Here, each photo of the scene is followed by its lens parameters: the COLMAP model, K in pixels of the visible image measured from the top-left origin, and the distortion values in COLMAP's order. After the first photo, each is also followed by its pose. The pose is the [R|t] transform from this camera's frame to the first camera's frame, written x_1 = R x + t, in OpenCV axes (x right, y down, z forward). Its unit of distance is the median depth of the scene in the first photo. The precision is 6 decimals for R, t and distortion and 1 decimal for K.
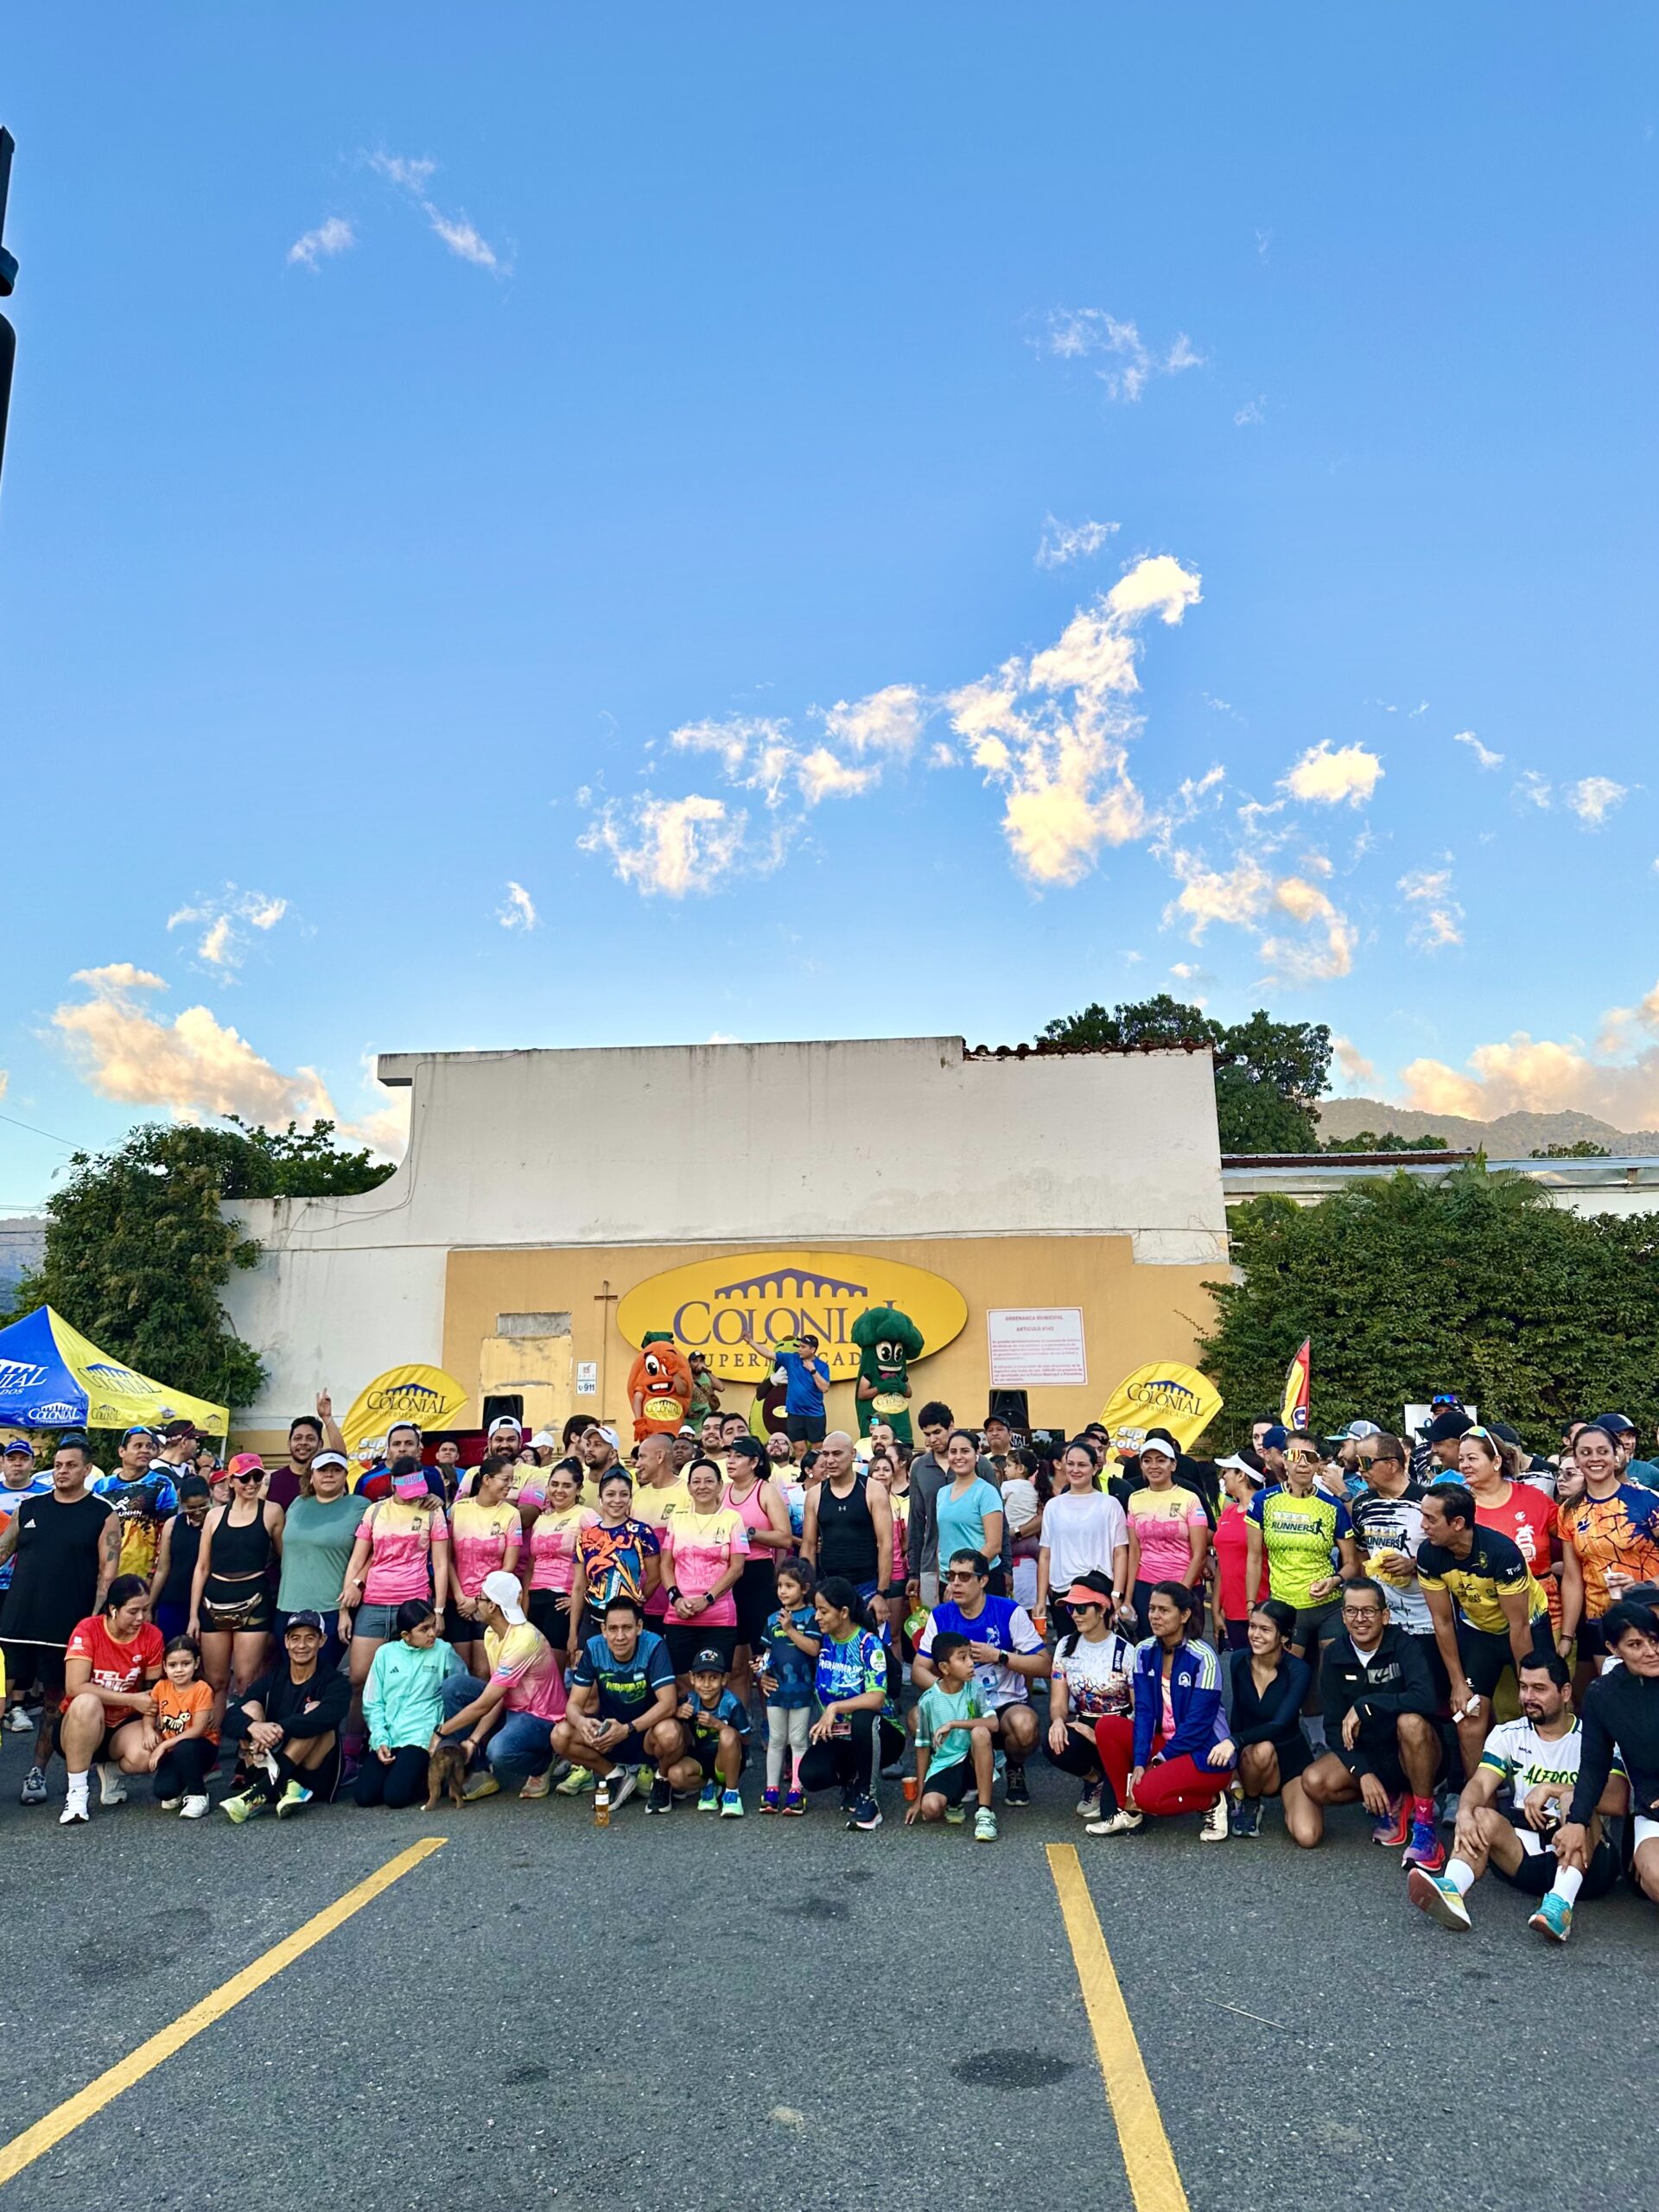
lens RADIAL K [[1542.0, 0, 828.9], [0, 1542.0, 1093.9], [0, 0, 1]] dist [0.178469, -0.340931]
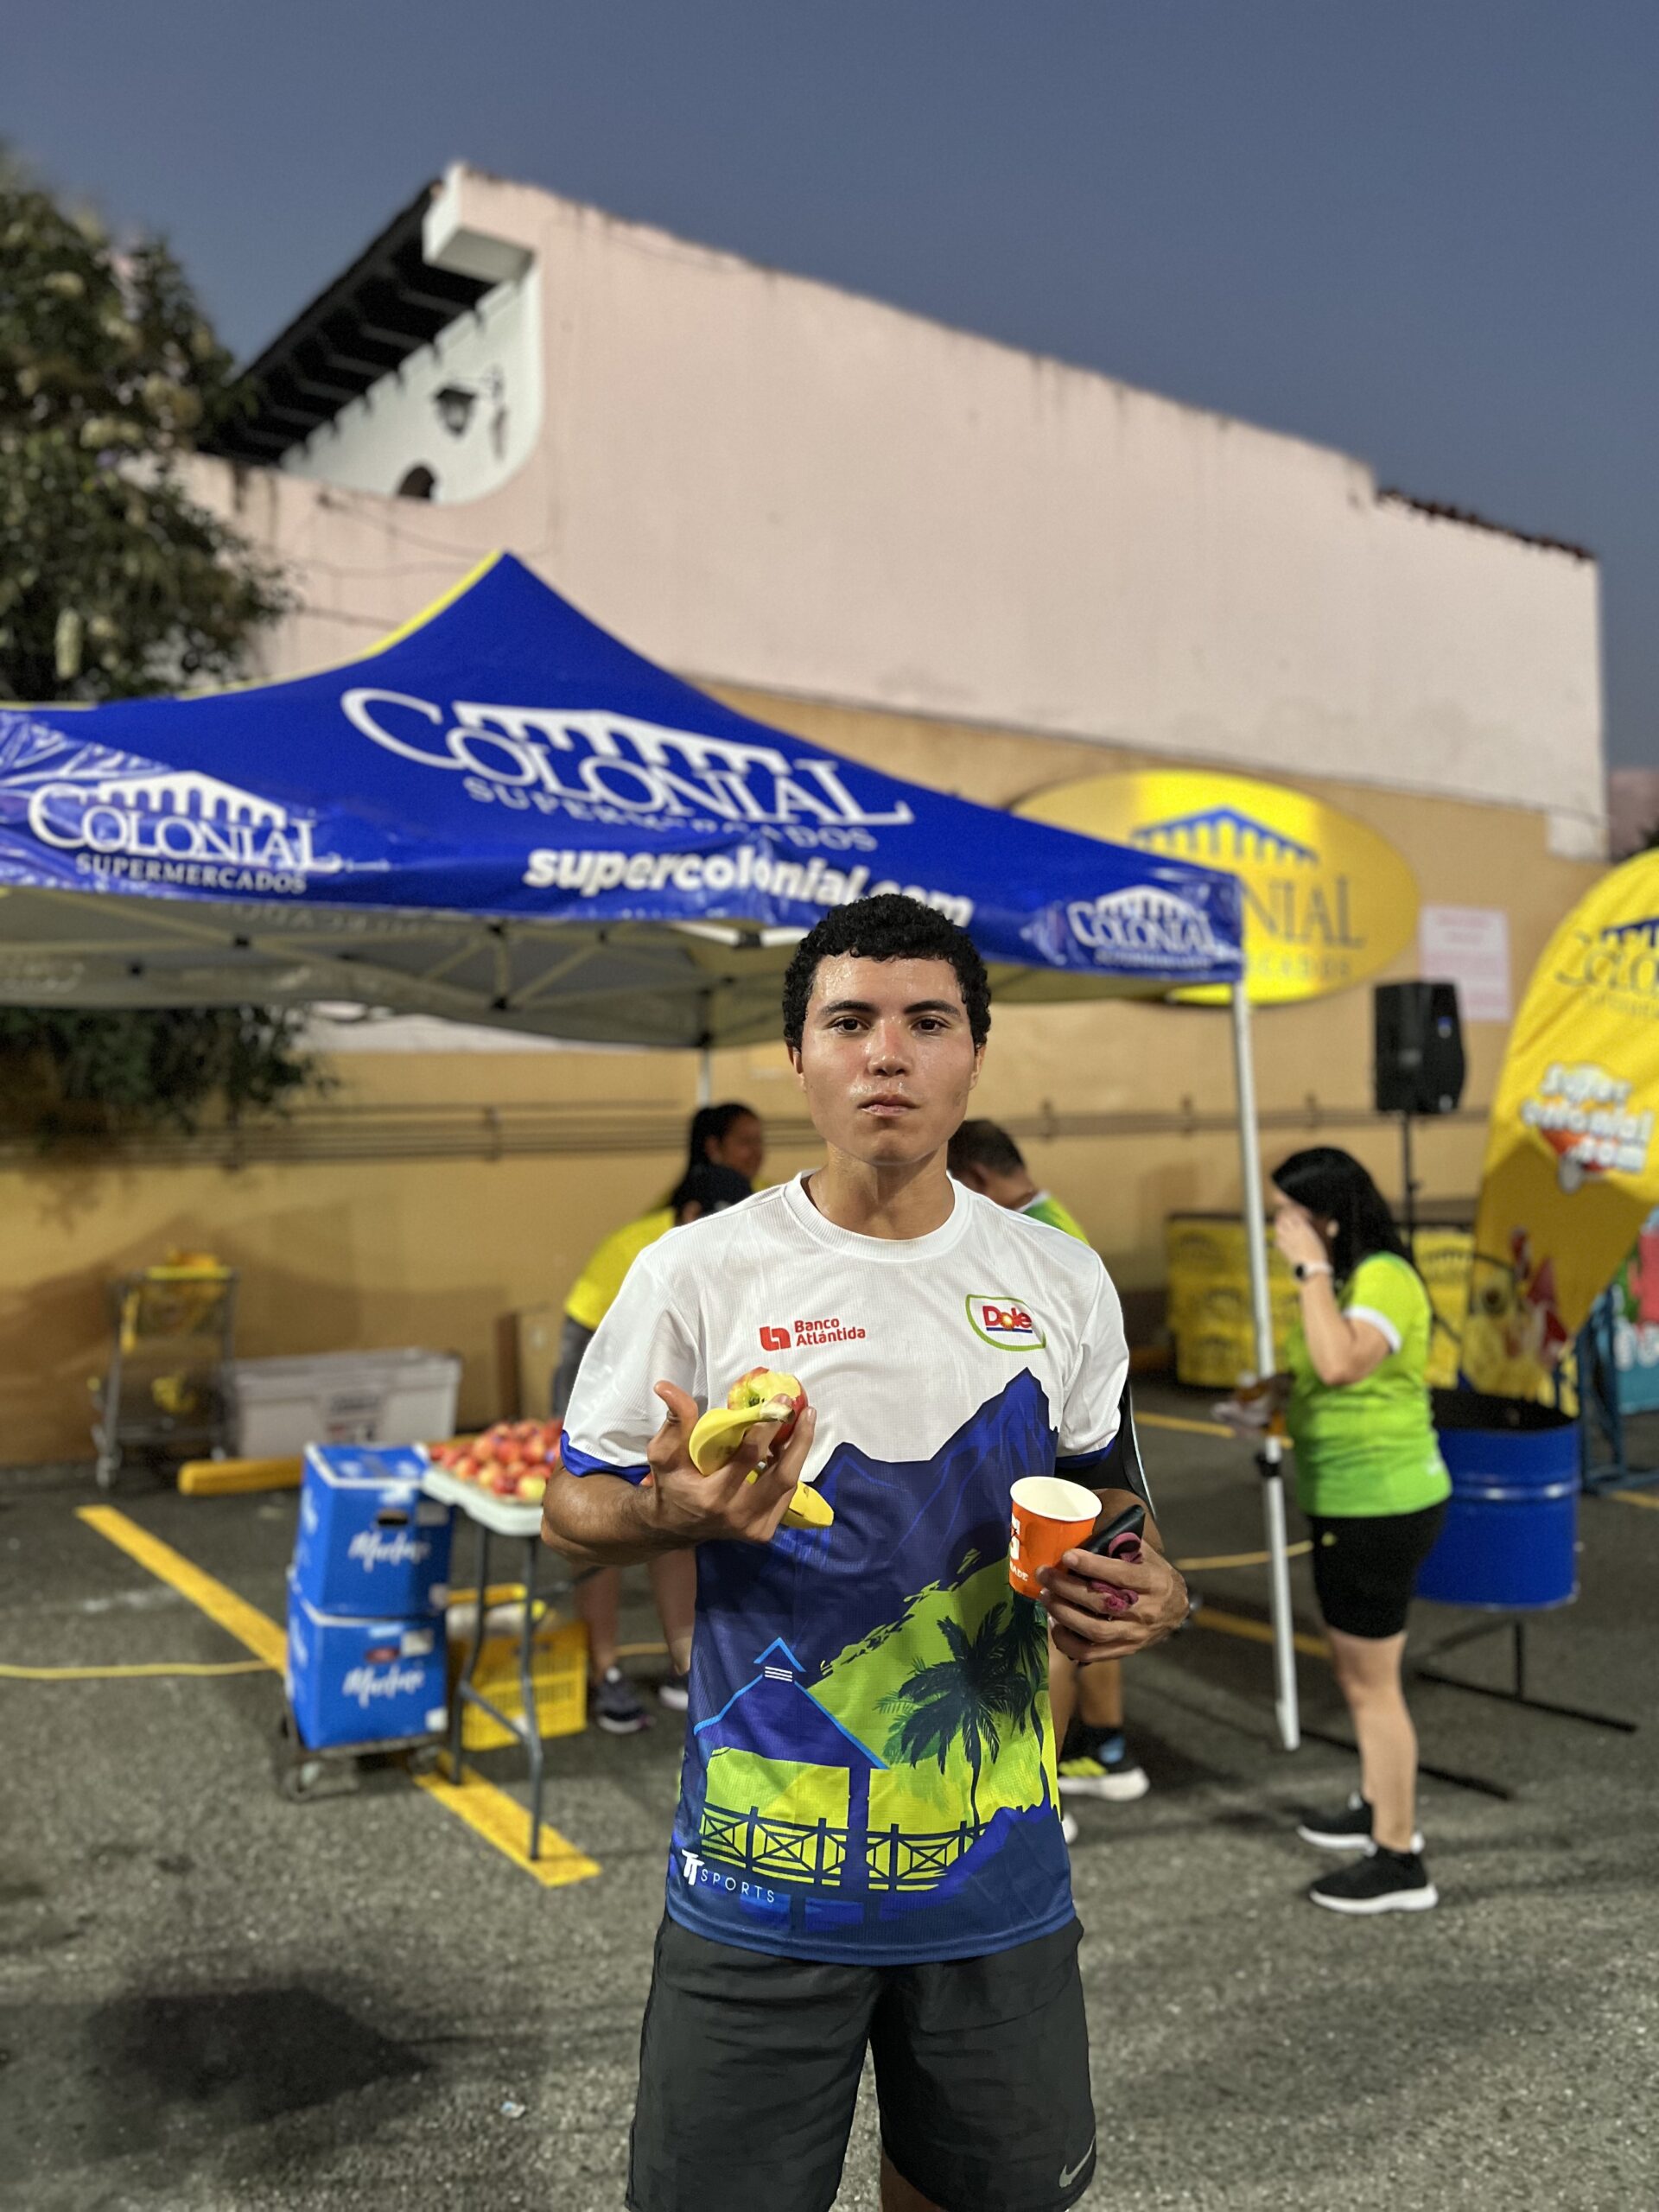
lens RADIAL K [[1682.8, 0, 829.5], [0, 1682.8, 1106.0], [0, 0, 1]] dist [0.053098, -0.068473]
pose [[0.780452, 0.006664, 0.625180, -0.521610], [-0.132578, 0.978967, 0.155071, 0.142616], [-0.610997, -0.203910, 0.764920, 0.587670]]
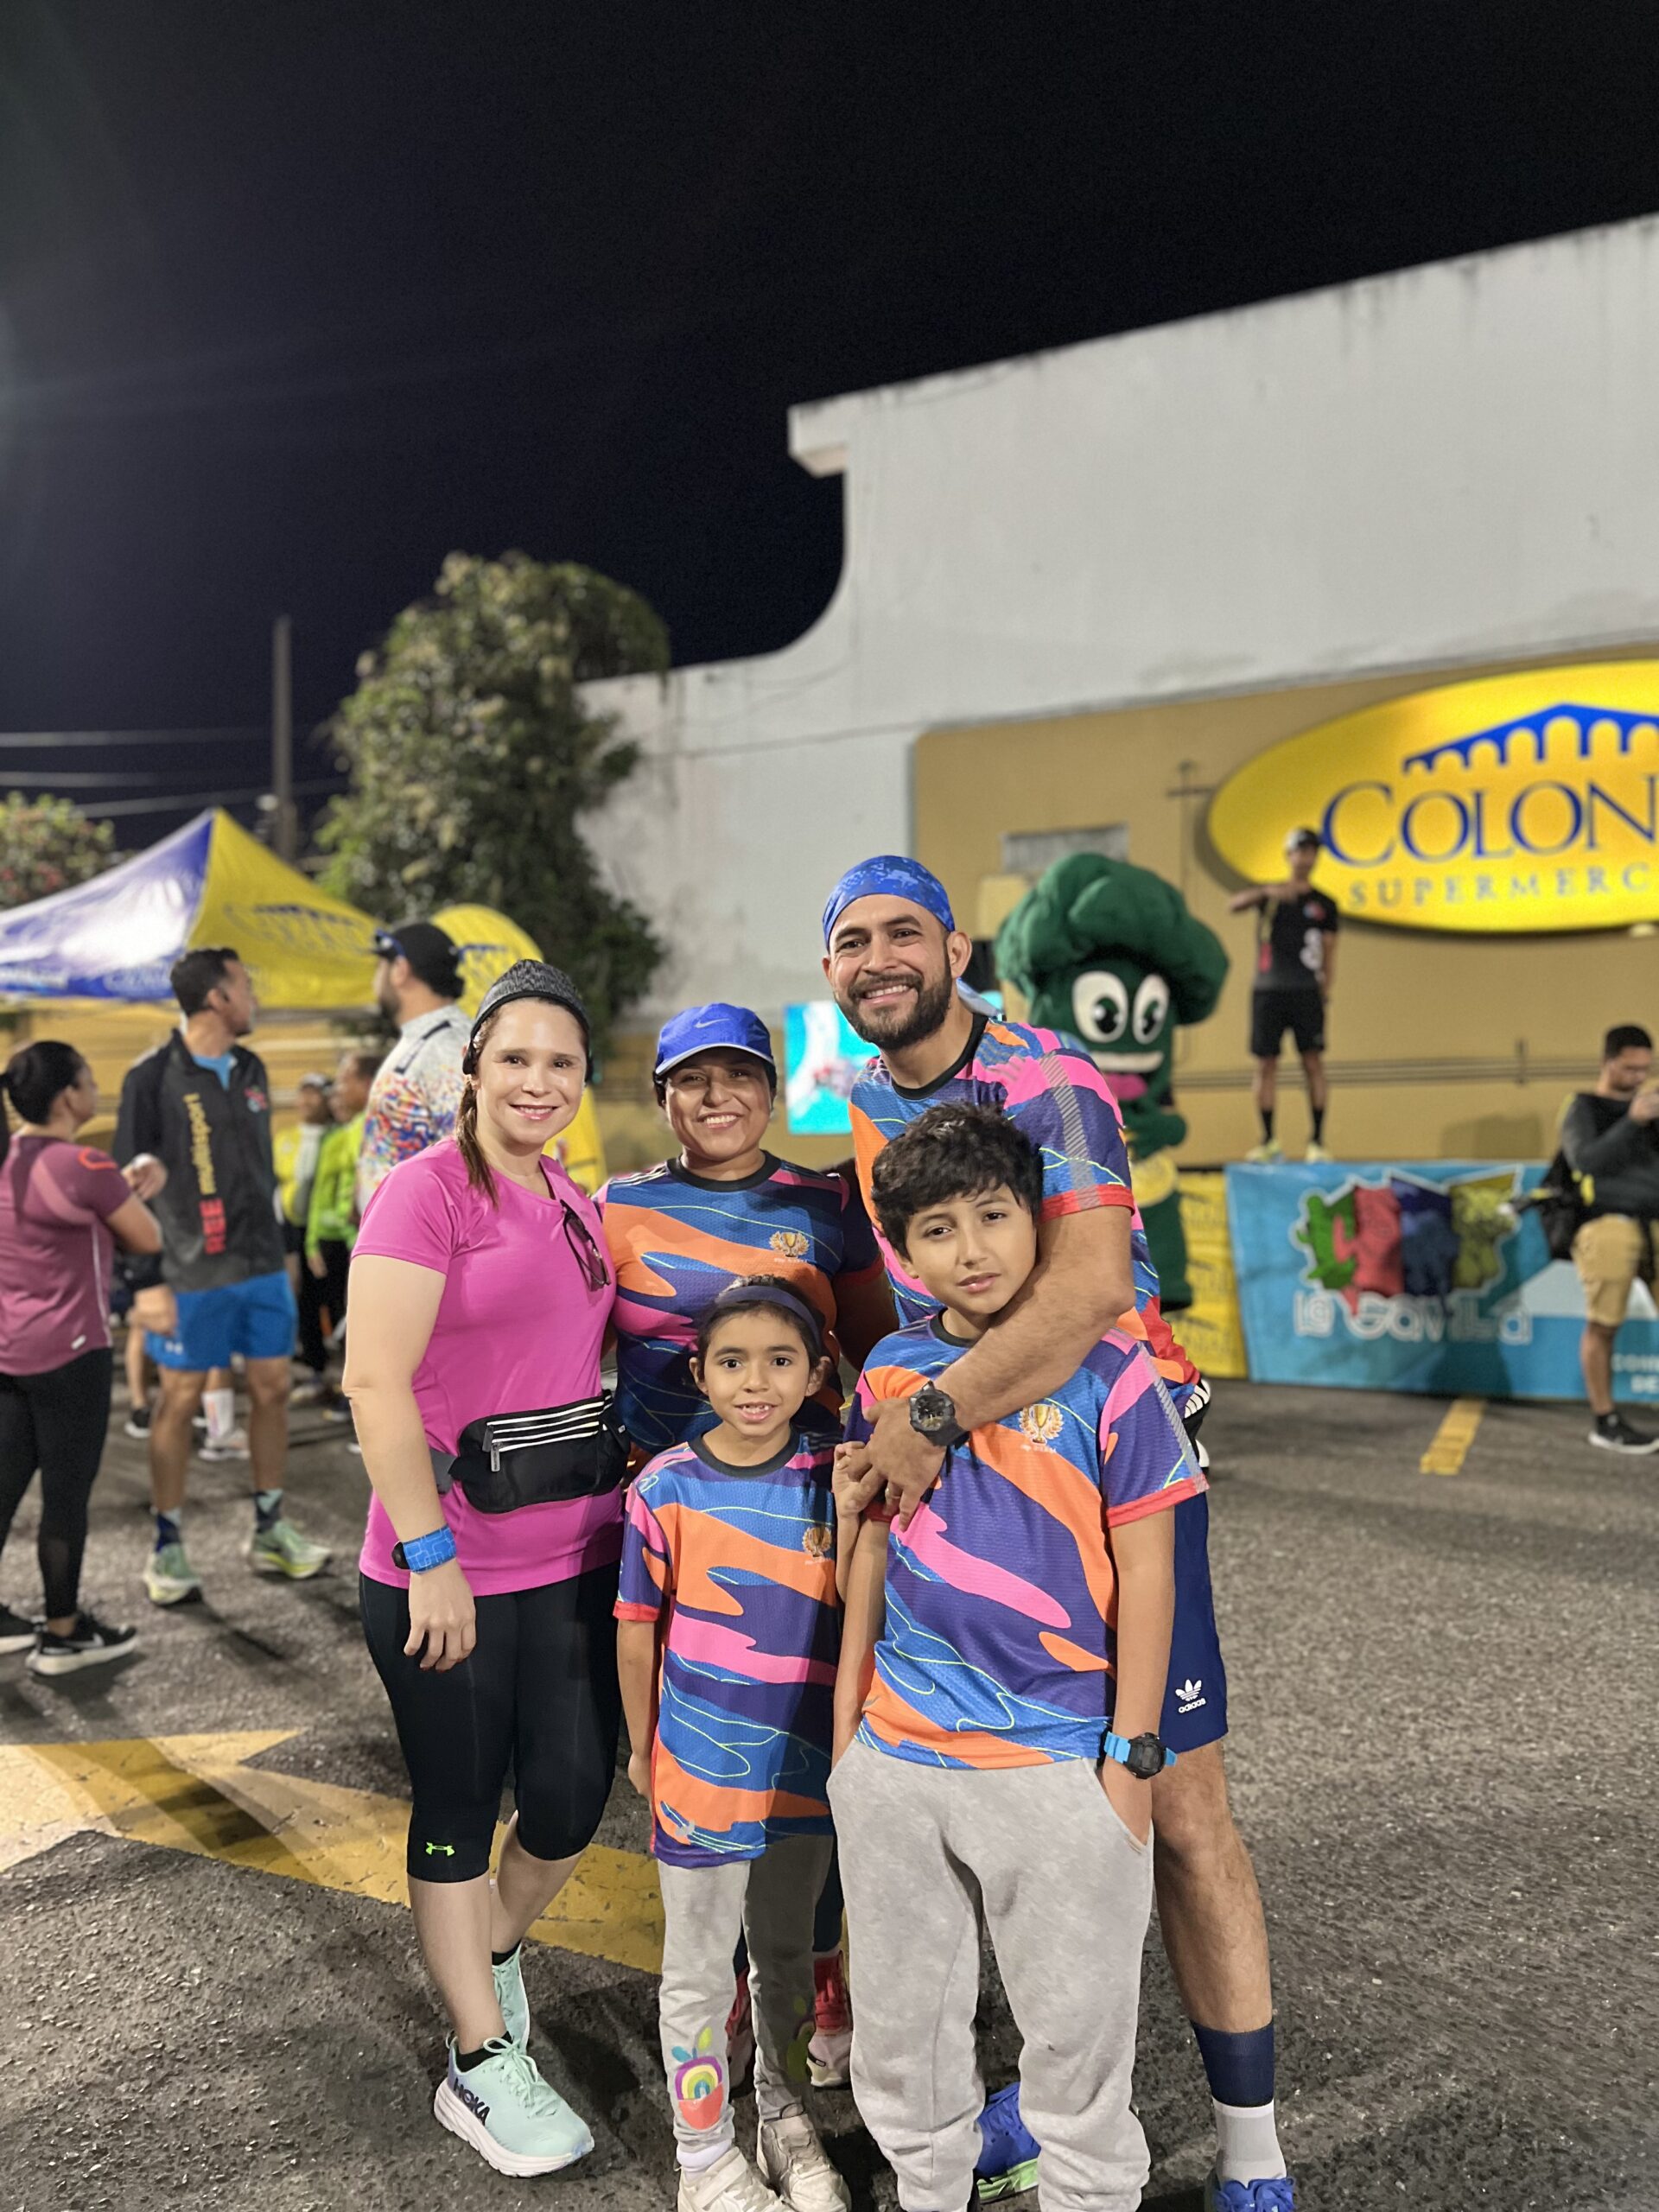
lens RADIAL K [[1682.8, 0, 829.5], [0, 1682.8, 1106.0], [0, 0, 1]] dist [0.053098, -0.068473]
pose [[0.925221, -0.002613, -0.379421, -0.036122], [0.089017, 0.973562, 0.210365, 0.103095], [0.368840, -0.228409, 0.900992, 0.393923]]
